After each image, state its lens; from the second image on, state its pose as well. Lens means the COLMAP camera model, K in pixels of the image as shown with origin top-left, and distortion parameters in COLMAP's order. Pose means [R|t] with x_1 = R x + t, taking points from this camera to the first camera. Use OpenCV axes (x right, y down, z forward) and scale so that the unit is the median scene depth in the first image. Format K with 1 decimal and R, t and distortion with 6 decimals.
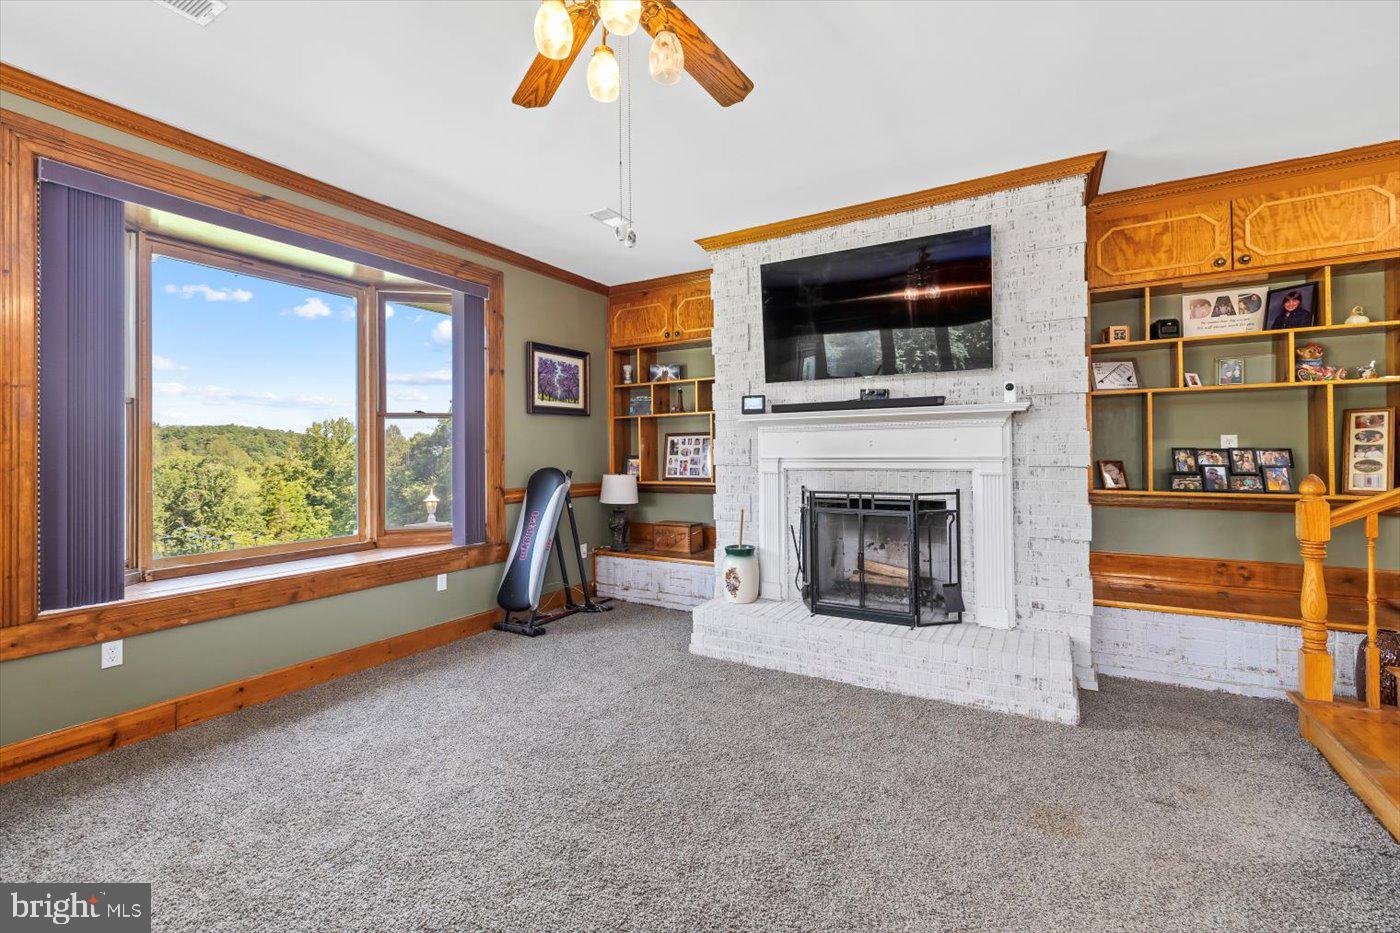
lens RADIAL K [[600.8, 0, 702.4], [0, 600.8, 450.3], [0, 0, 1]] dist [0.002149, 0.000825]
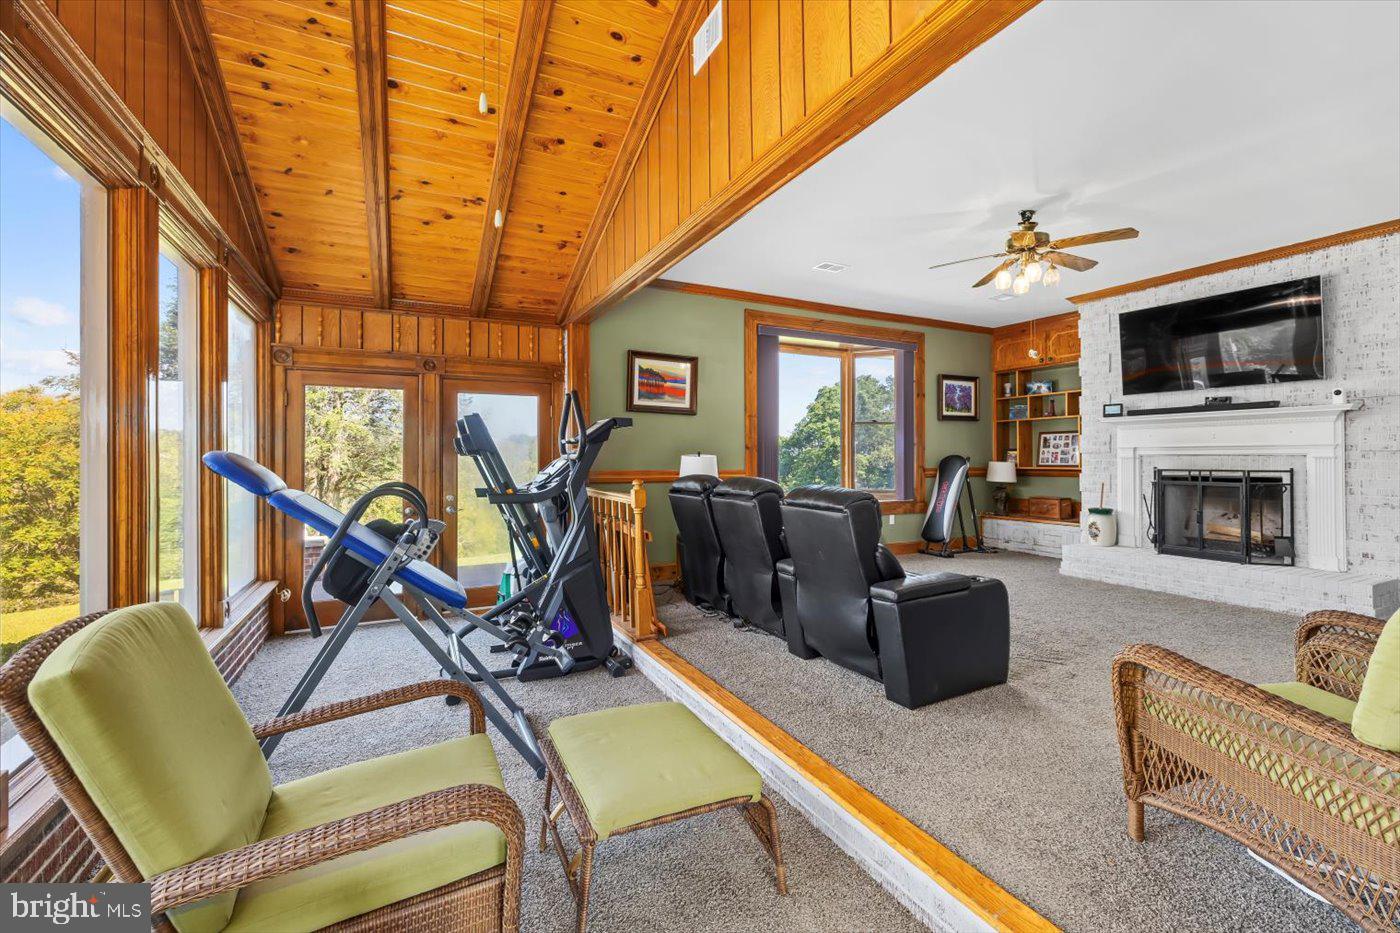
lens RADIAL K [[600.8, 0, 692.2], [0, 600.8, 458.2], [0, 0, 1]] dist [0.002149, 0.000825]
pose [[0.843217, 0.006430, -0.537535, 0.010834], [-0.002178, 0.999961, 0.008546, 0.028158], [0.537569, -0.006035, 0.843198, -0.760283]]
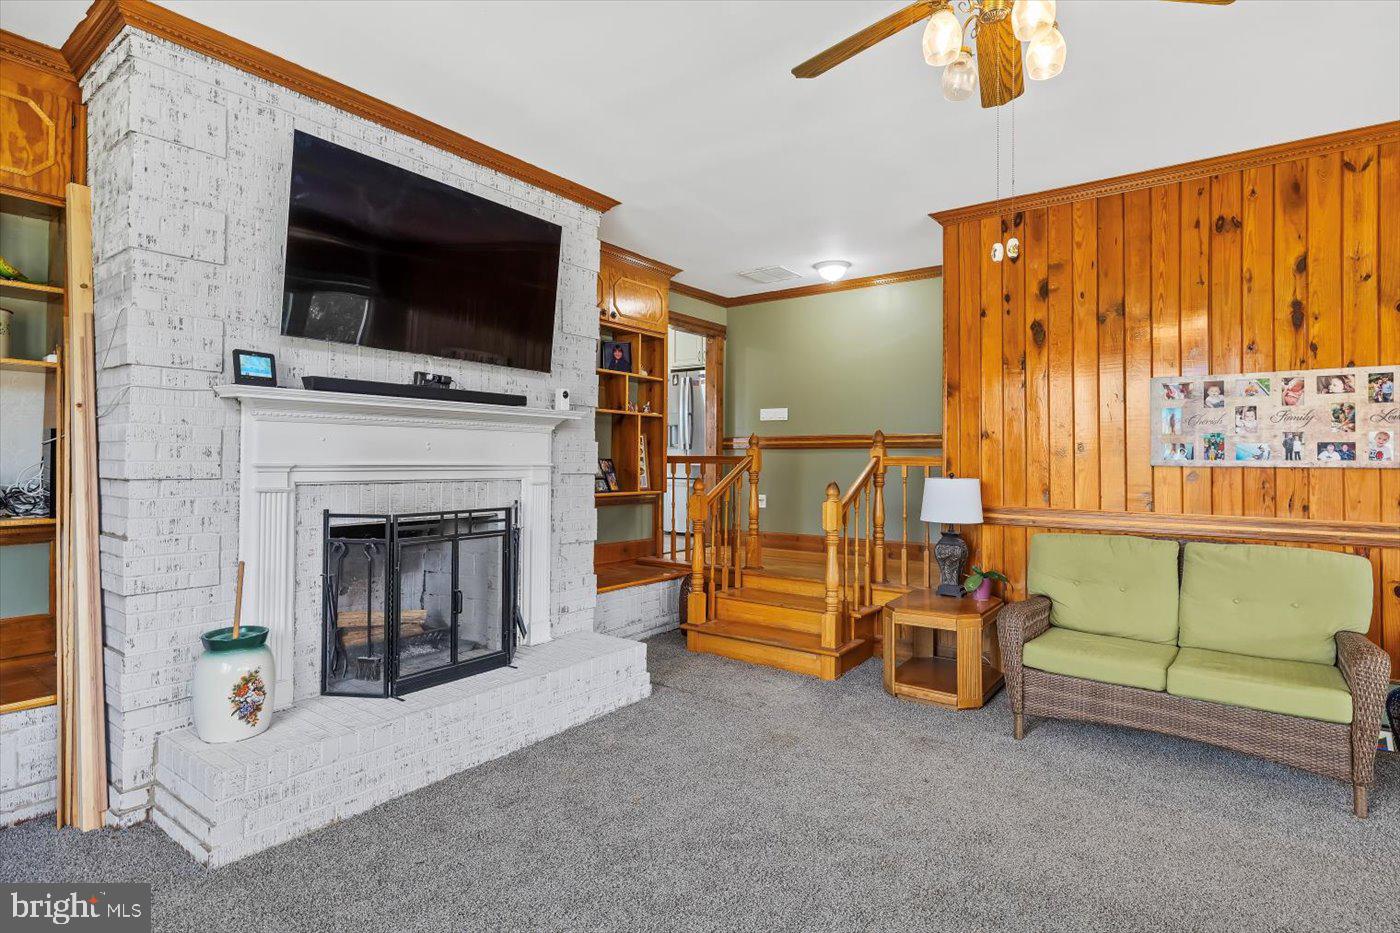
lens RADIAL K [[725.1, 0, 700.6], [0, 725.1, 452.7], [0, 0, 1]] dist [-0.000016, 0.000090]
pose [[0.105231, 0.017961, 0.994286, -0.536137], [-0.015306, 0.999748, -0.016439, 0.006055], [-0.994330, -0.013489, 0.105479, 0.526158]]
